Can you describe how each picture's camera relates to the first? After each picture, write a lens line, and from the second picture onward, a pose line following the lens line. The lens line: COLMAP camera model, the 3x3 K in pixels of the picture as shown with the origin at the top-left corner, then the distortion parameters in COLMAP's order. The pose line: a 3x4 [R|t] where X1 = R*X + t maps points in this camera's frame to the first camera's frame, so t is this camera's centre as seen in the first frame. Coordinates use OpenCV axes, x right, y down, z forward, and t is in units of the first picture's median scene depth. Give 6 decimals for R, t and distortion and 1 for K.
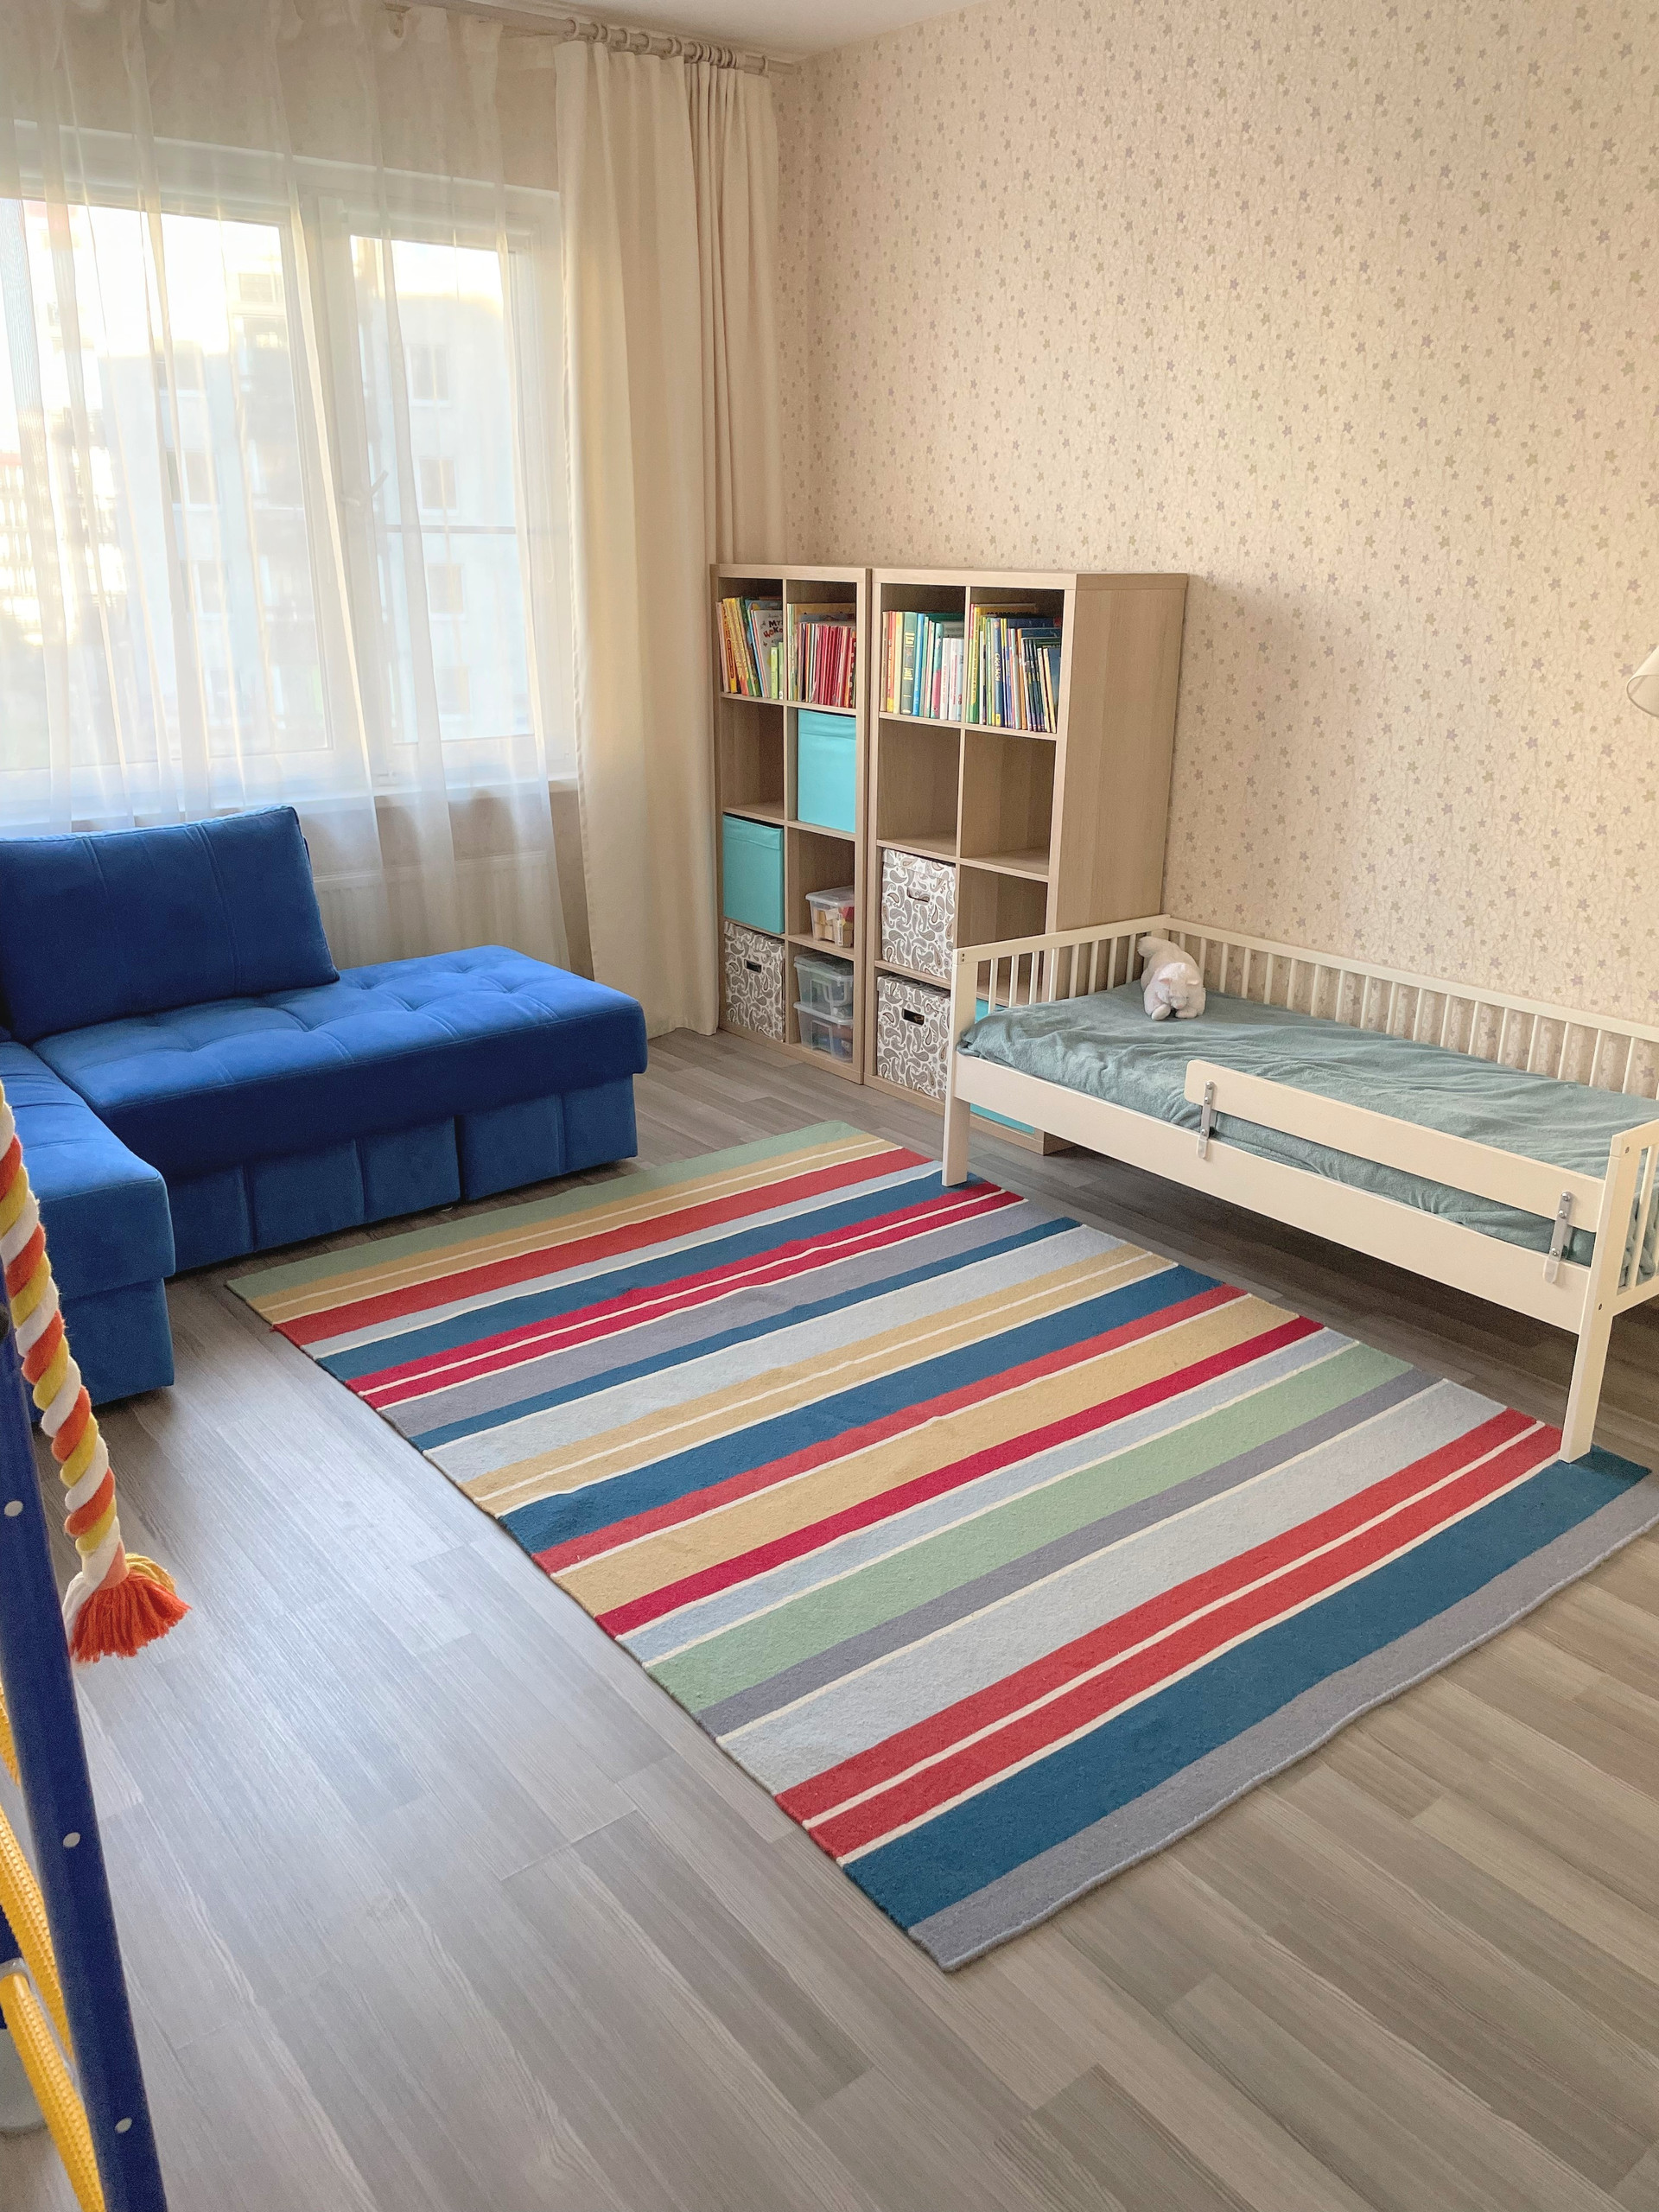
lens RADIAL K [[1655.4, 0, 829.5], [0, 1655.4, 1106.0], [0, 0, 1]] dist [0.045295, 0.000414]
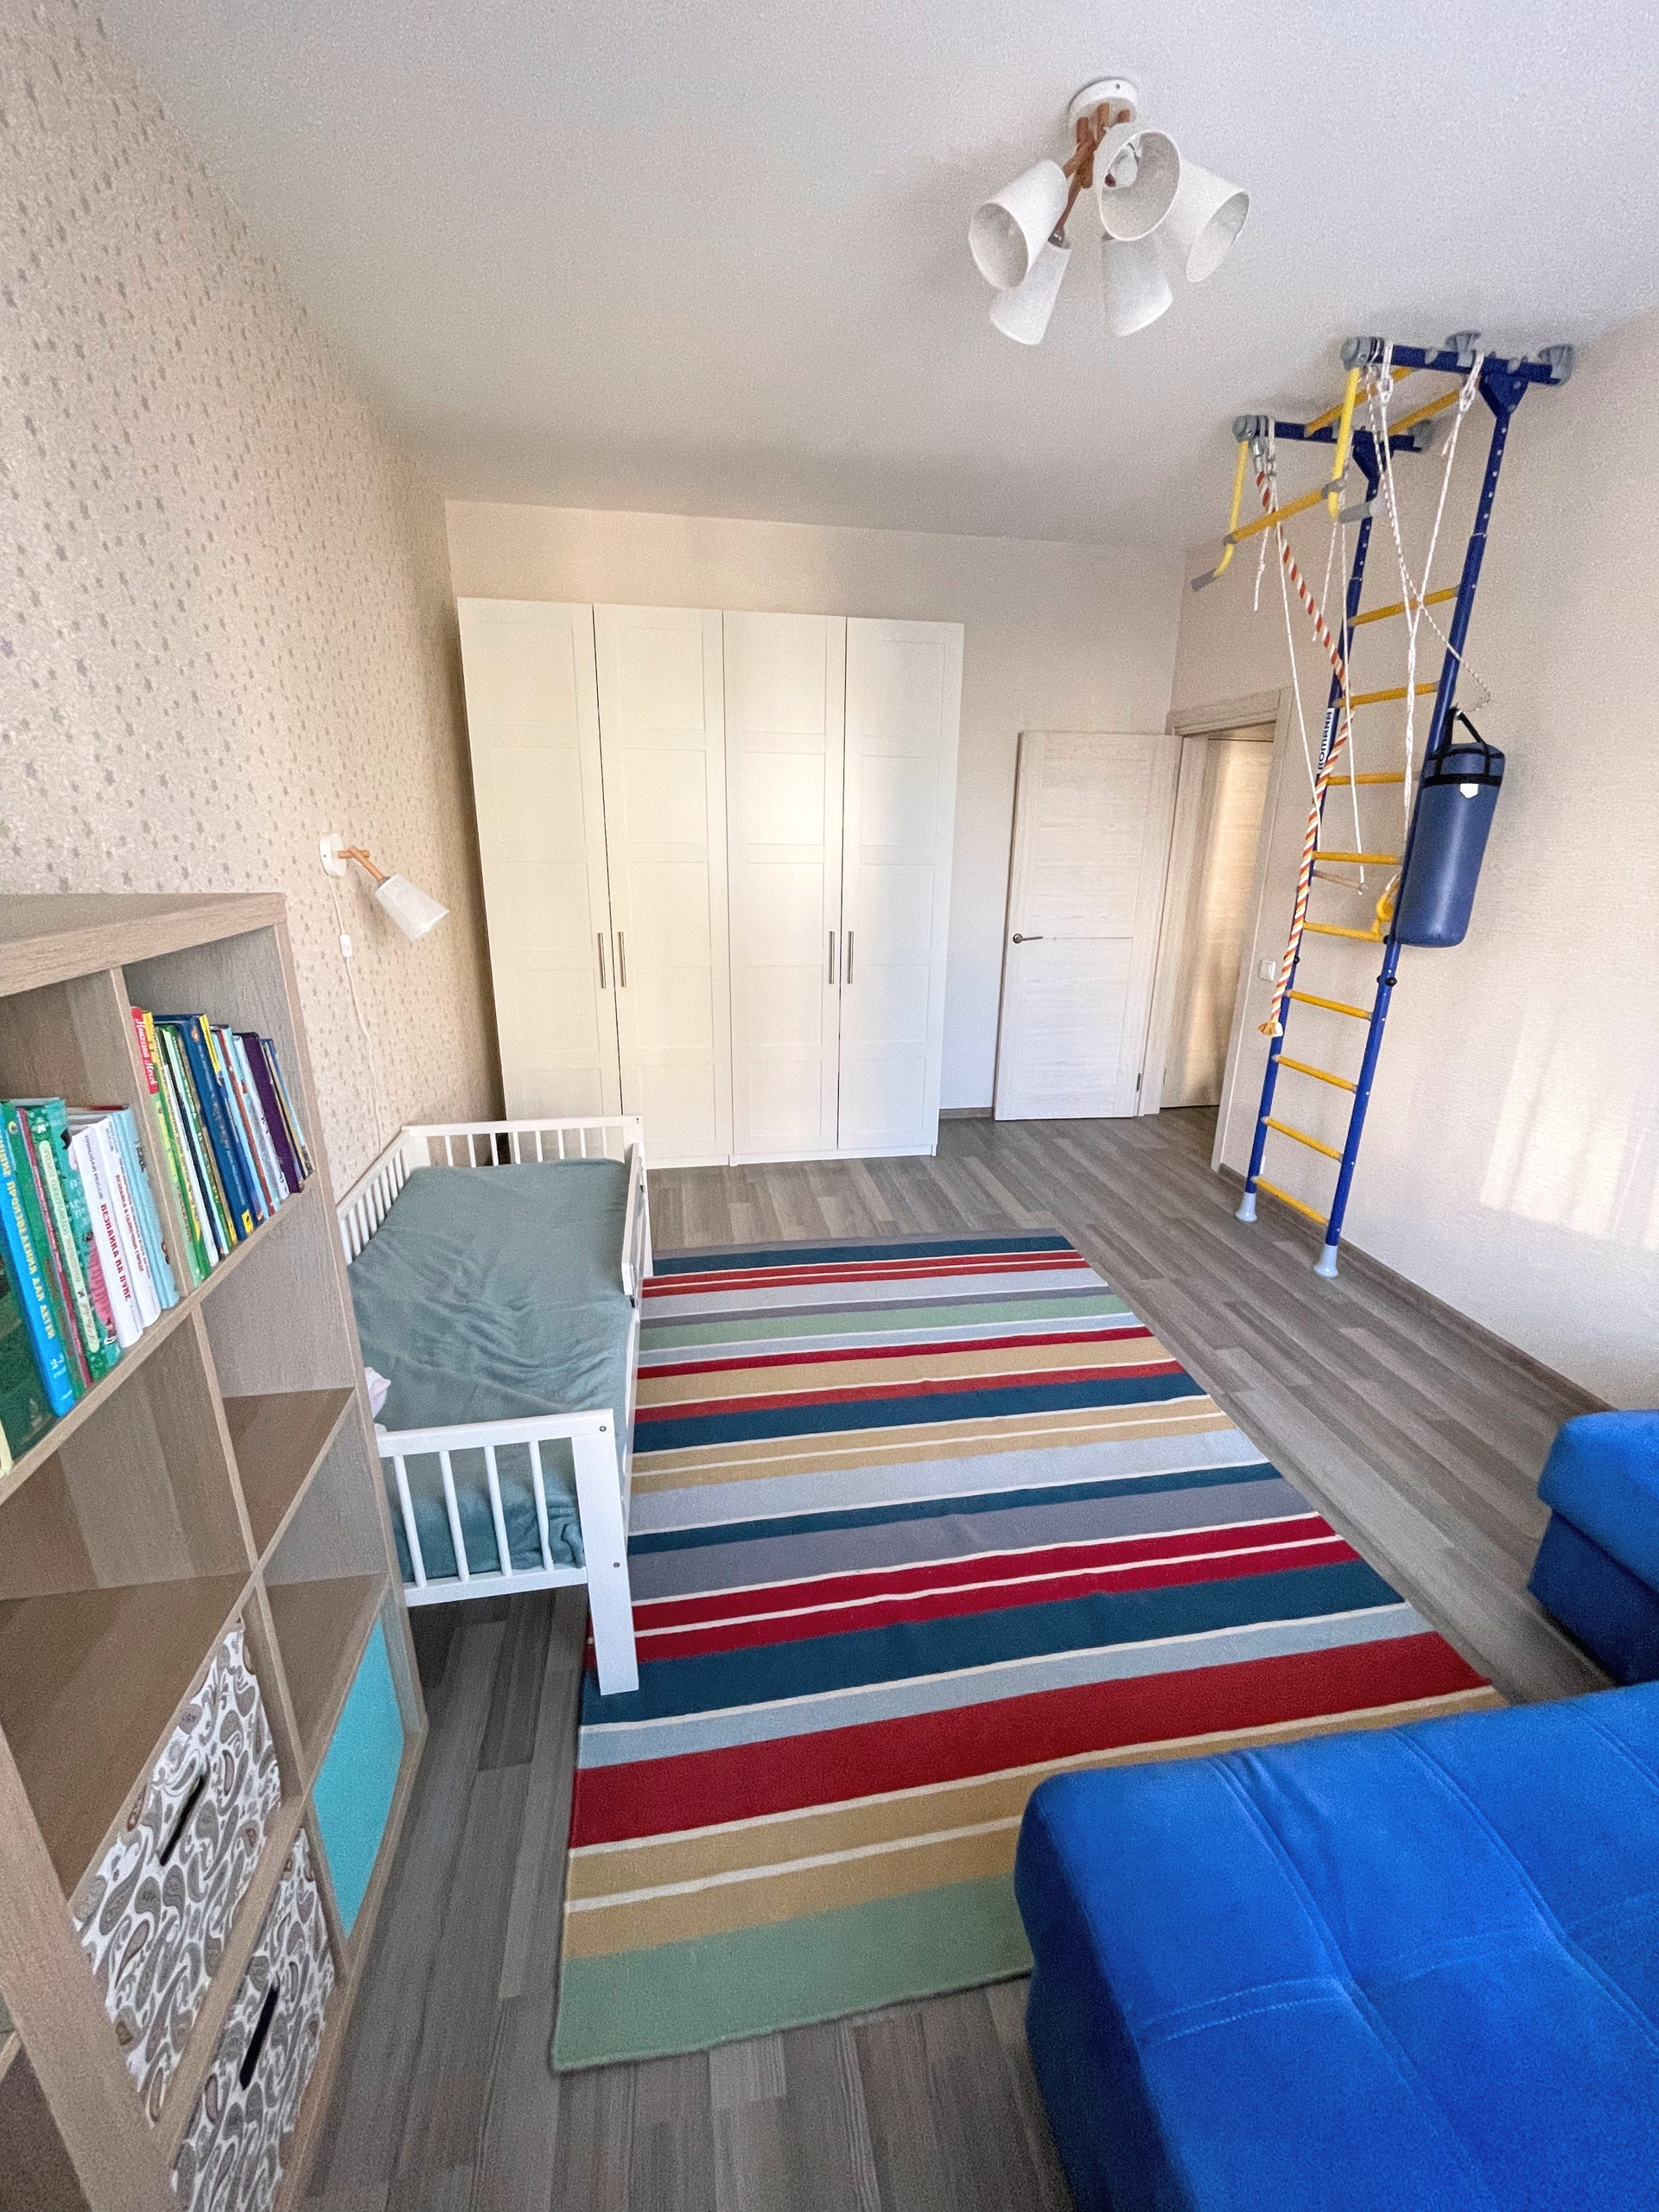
lens RADIAL K [[898.1, 0, 831.4], [0, 898.1, 1112.7], [0, 0, 1]] dist [-0.014382, -0.000071]
pose [[-0.878931, -0.160930, 0.448979, -0.151268], [0.142255, 0.810057, 0.568833, -0.385950], [-0.455241, 0.563834, -0.689091, 1.114135]]
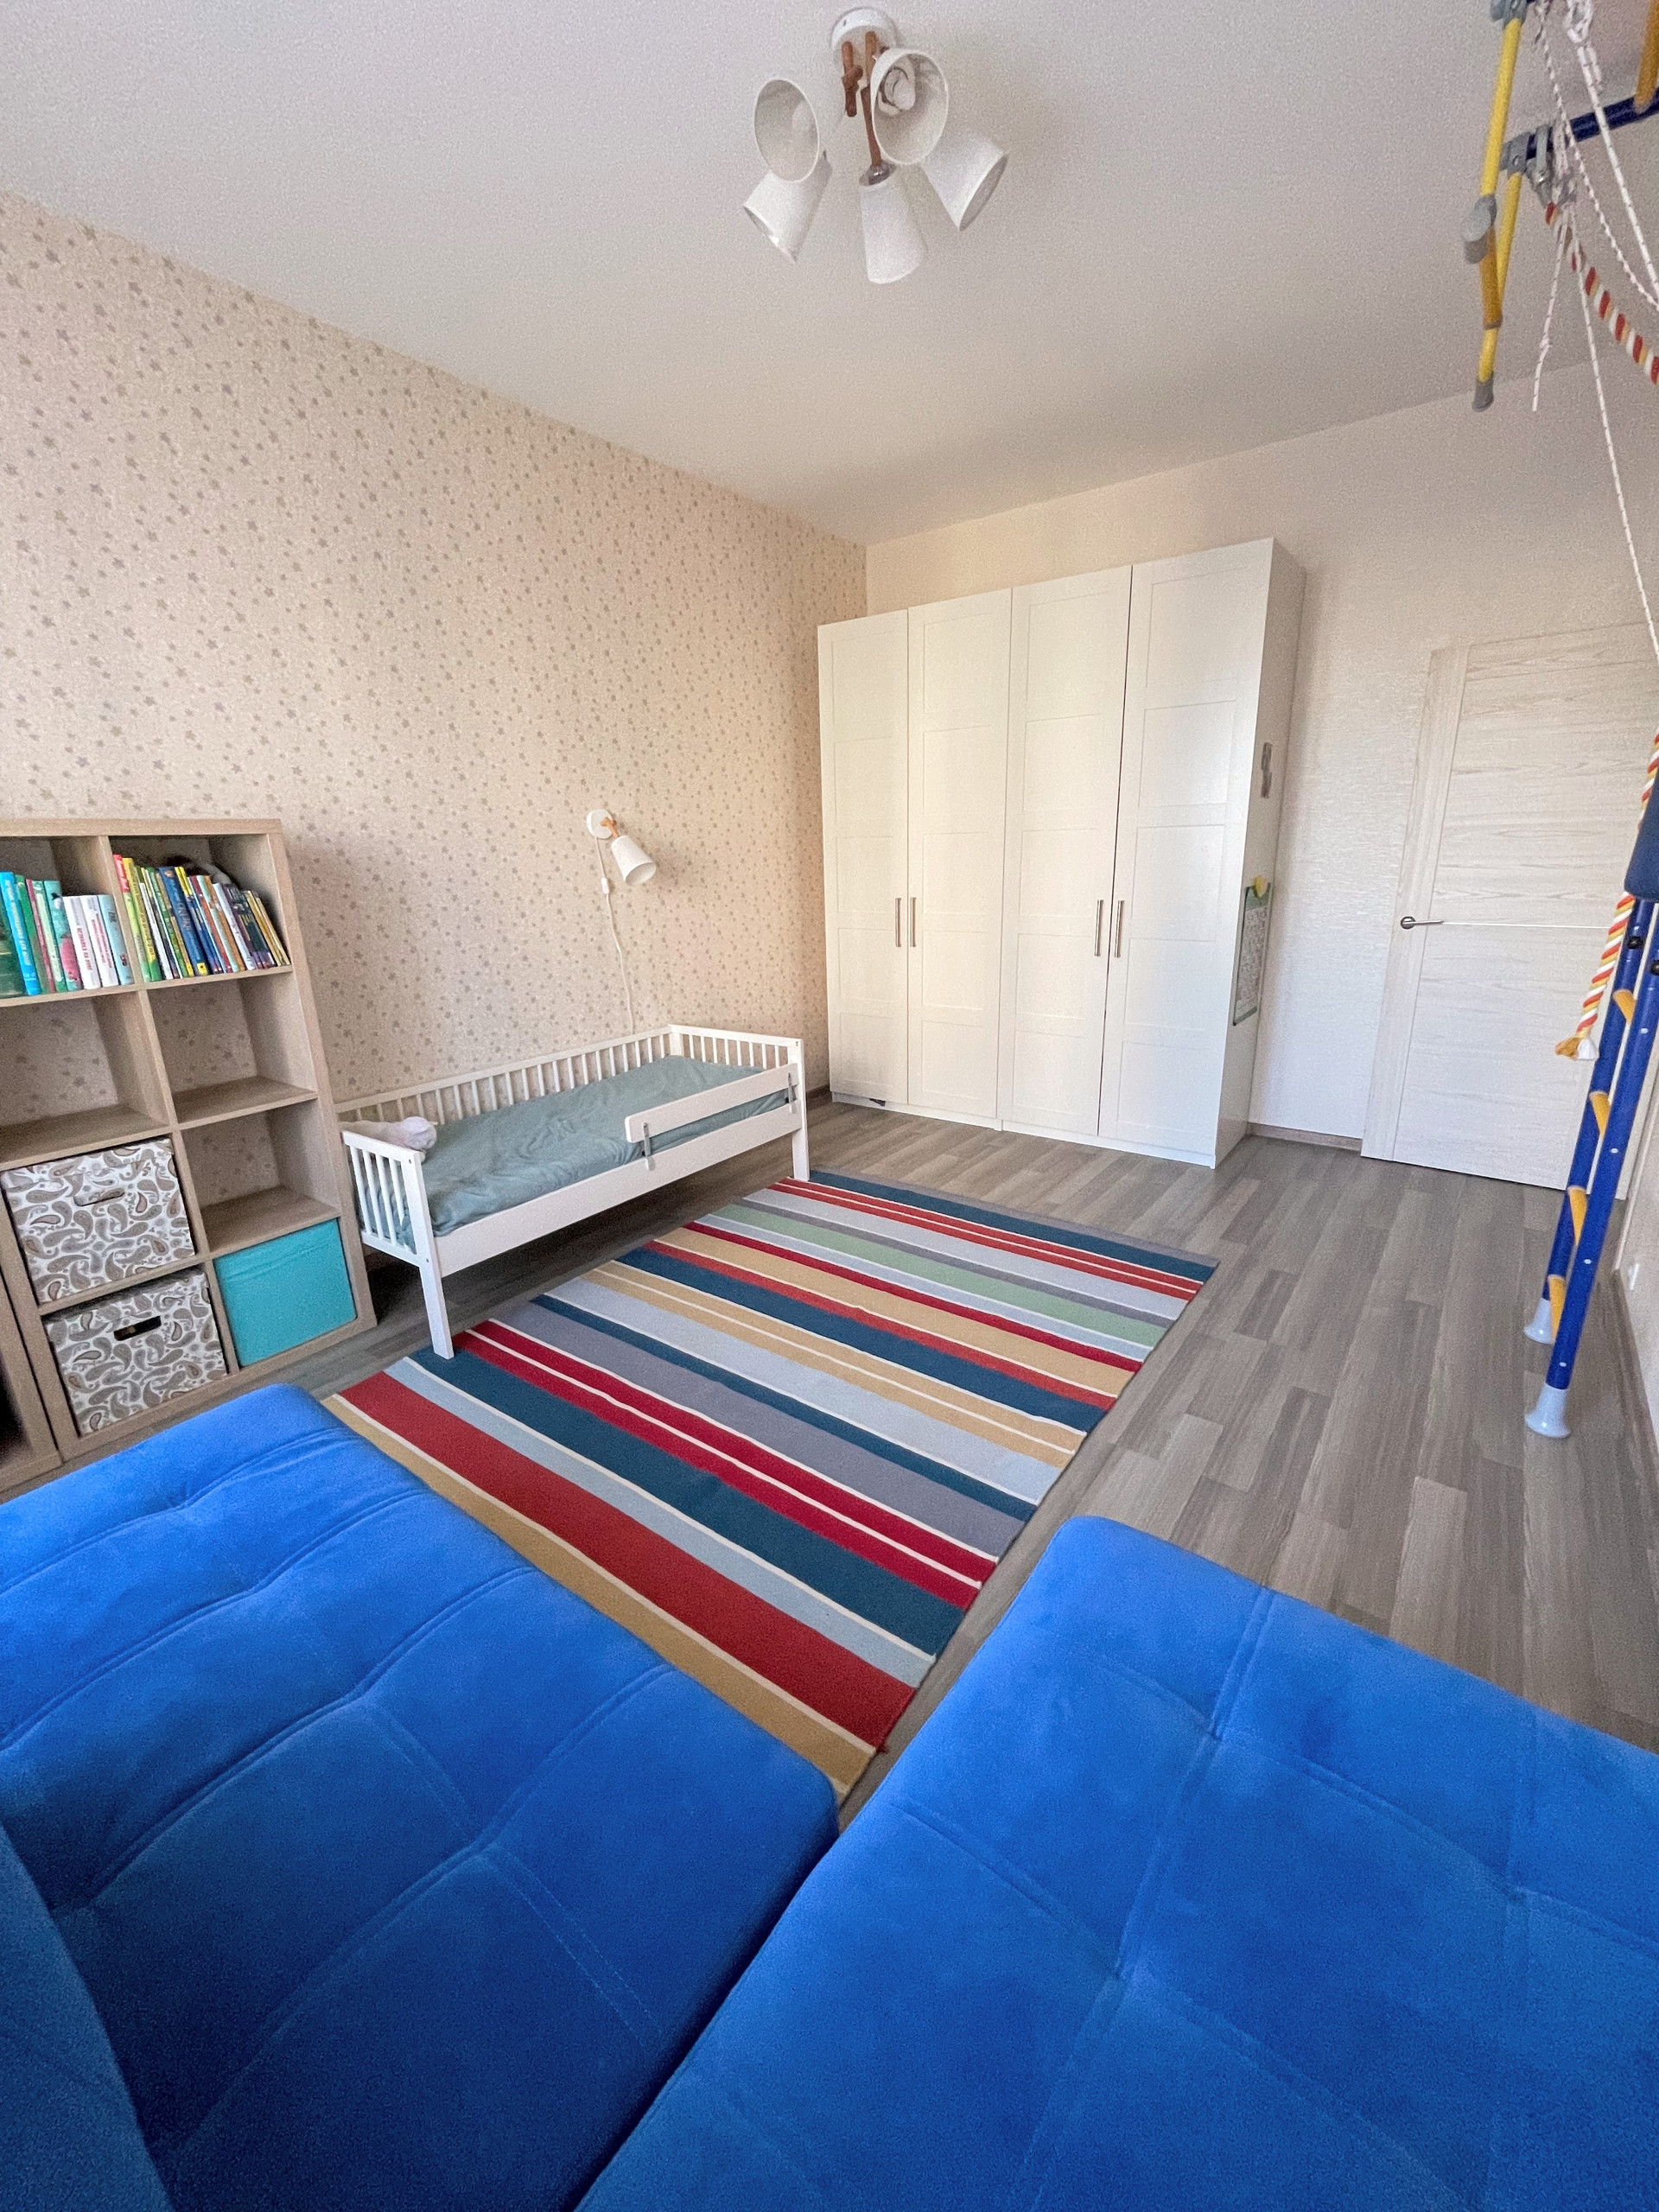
lens RADIAL K [[904.2, 0, 831.6], [0, 904.2, 1105.4], [0, 0, 1]] dist [0.001927, 0.000169]
pose [[-0.263228, -0.266559, 0.927177, -0.528407], [0.341542, 0.873078, 0.347970, -0.229044], [-0.902253, 0.408266, -0.138778, 0.801372]]
